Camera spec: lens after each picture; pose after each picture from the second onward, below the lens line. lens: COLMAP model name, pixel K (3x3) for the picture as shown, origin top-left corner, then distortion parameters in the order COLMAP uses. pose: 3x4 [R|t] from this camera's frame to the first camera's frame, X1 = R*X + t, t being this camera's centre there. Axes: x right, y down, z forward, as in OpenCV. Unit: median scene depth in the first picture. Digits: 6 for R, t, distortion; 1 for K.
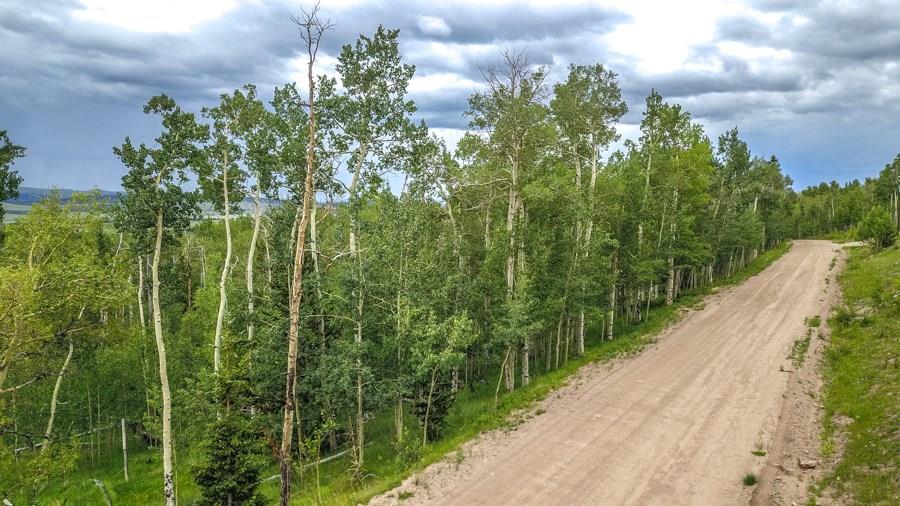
lens RADIAL K [[685.0, 0, 450.0], [0, 685.0, 253.0], [0, 0, 1]] dist [0.008385, 0.002047]
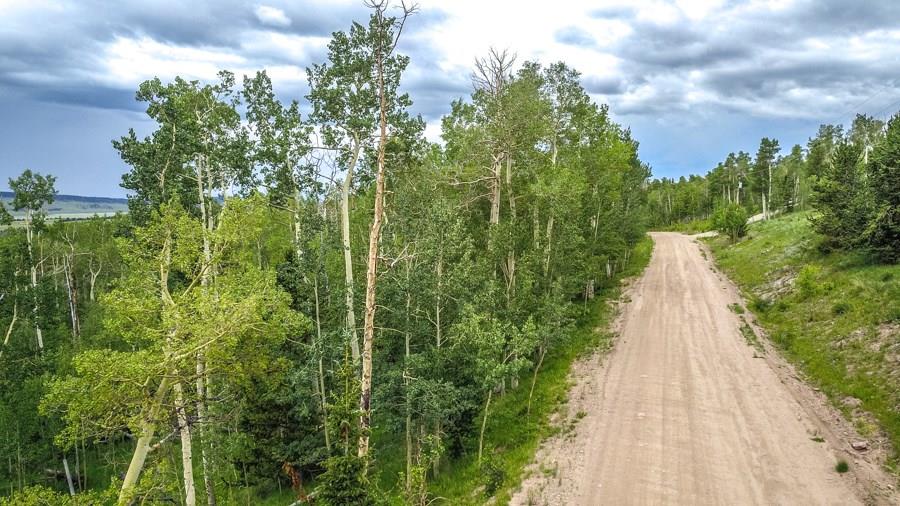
lens RADIAL K [[685.0, 0, 450.0], [0, 685.0, 253.0], [0, 0, 1]] dist [0.008385, 0.002047]
pose [[0.974563, -0.024448, 0.222776, -0.337417], [0.023128, 0.999696, 0.008531, -0.016329], [-0.222917, -0.003161, 0.974832, 0.105134]]
